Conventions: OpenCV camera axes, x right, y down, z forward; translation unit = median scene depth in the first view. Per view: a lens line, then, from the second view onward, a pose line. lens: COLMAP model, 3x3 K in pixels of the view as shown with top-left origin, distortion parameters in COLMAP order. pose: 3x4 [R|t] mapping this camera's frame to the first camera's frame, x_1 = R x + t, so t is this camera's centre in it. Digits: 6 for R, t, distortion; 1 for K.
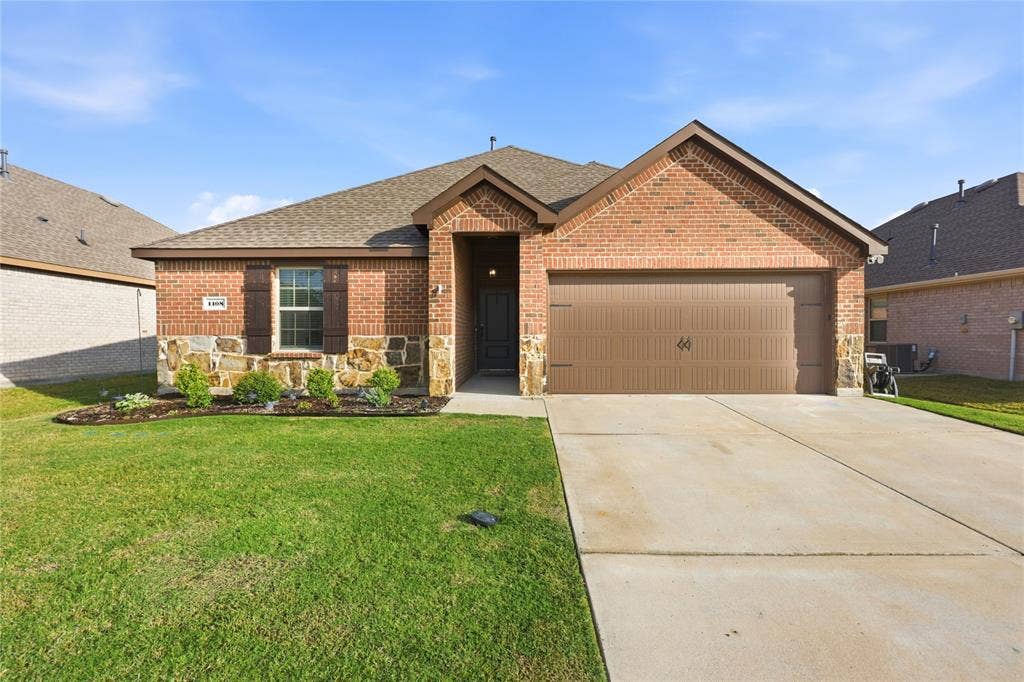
lens RADIAL K [[480.2, 0, 512.0], [0, 480.2, 341.0], [0, 0, 1]] dist [0.001921, -0.000153]
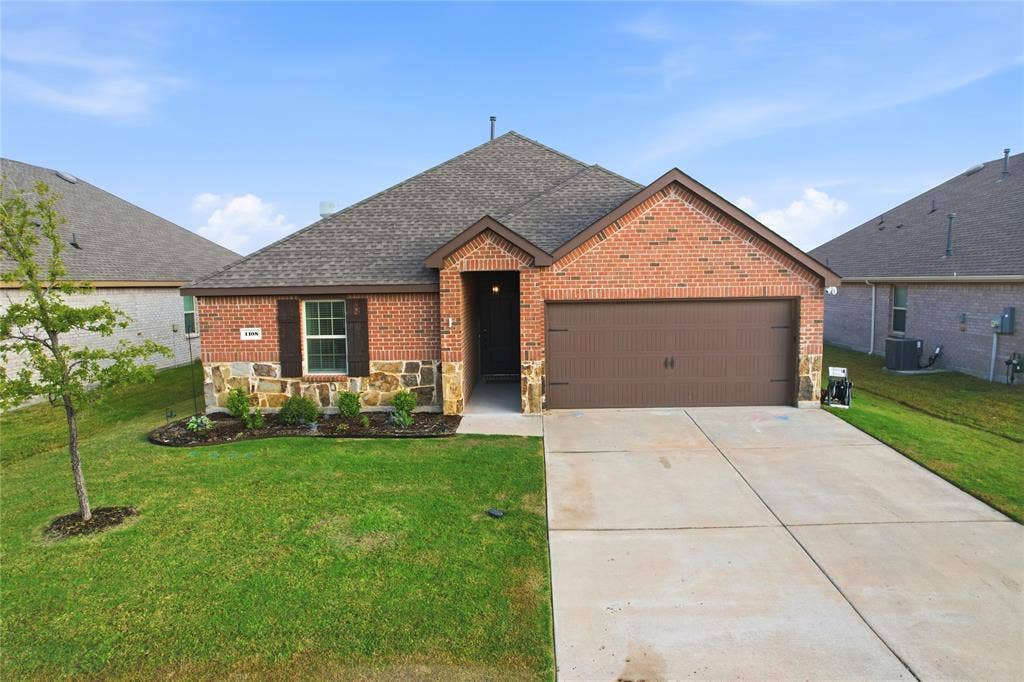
lens RADIAL K [[662.1, 0, 519.9], [0, 662.1, 343.6], [0, 0, 1]] dist [-0.054483, 0.022751]
pose [[0.999910, -0.013271, -0.002108, 0.016757], [0.013406, 0.995945, 0.088956, -0.186626], [0.000918, -0.088977, 0.996033, -0.545673]]
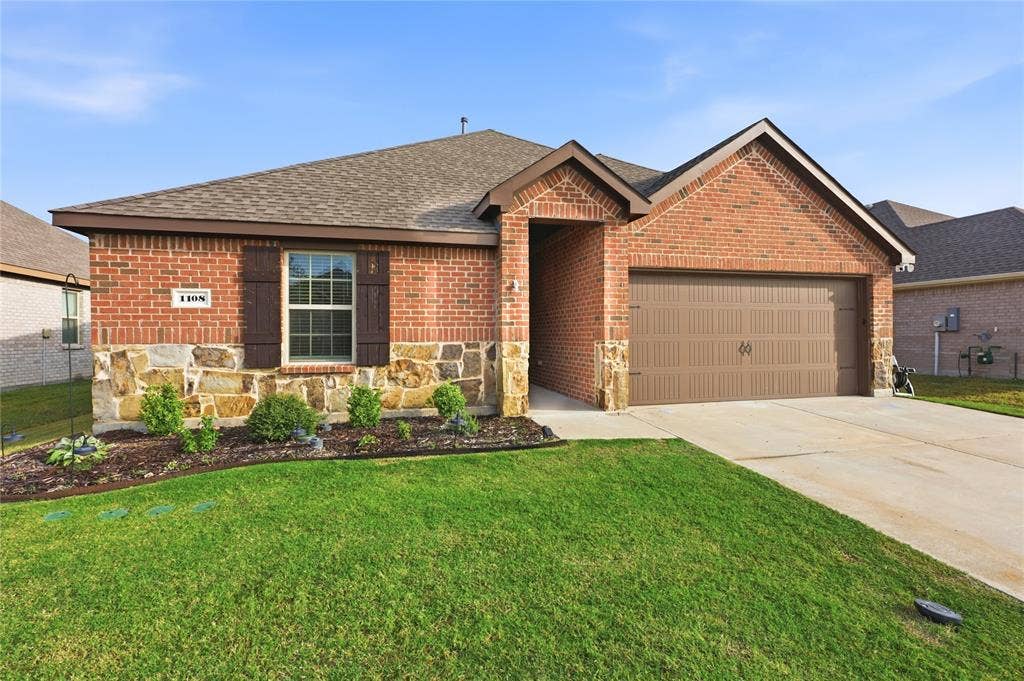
lens RADIAL K [[479.0, 0, 510.5], [0, 479.0, 334.9], [0, 0, 1]] dist [0.001928, 0.000477]
pose [[0.963026, -0.003271, 0.269390, -0.364195], [0.006077, 0.999936, -0.009583, -0.015327], [-0.269341, 0.010866, 0.962984, 0.205660]]
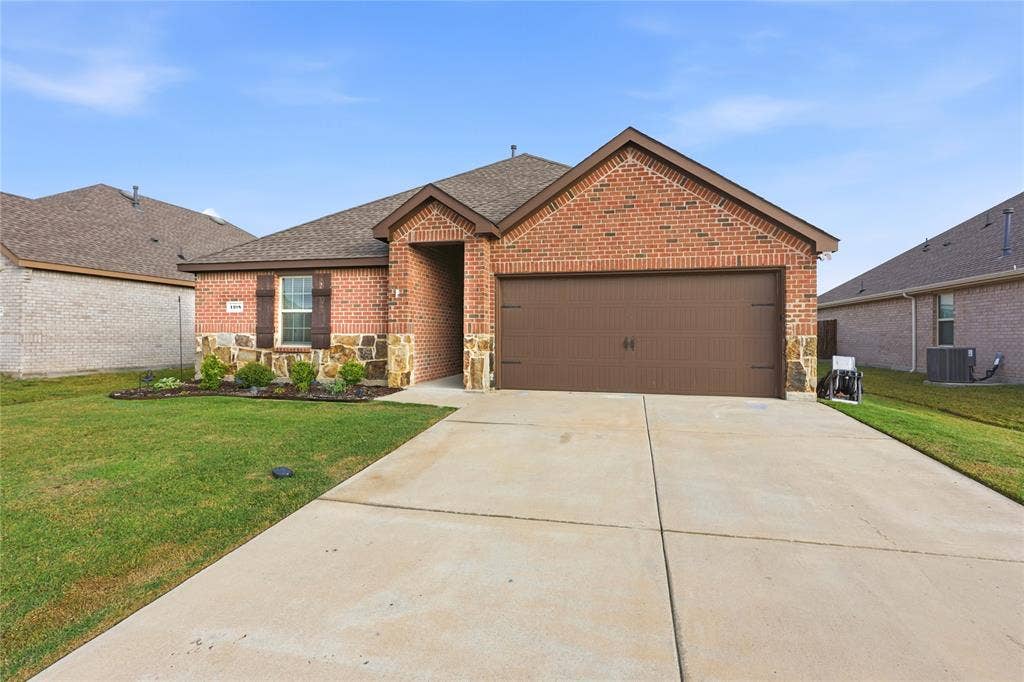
lens RADIAL K [[492.9, 0, 513.2], [0, 492.9, 331.6], [0, 0, 1]] dist [0.001511, 0.000394]
pose [[0.975668, 0.005369, -0.219188, 0.359605], [-0.009649, 0.999783, -0.018462, 0.001785], [0.219041, 0.020128, 0.975508, -0.075991]]
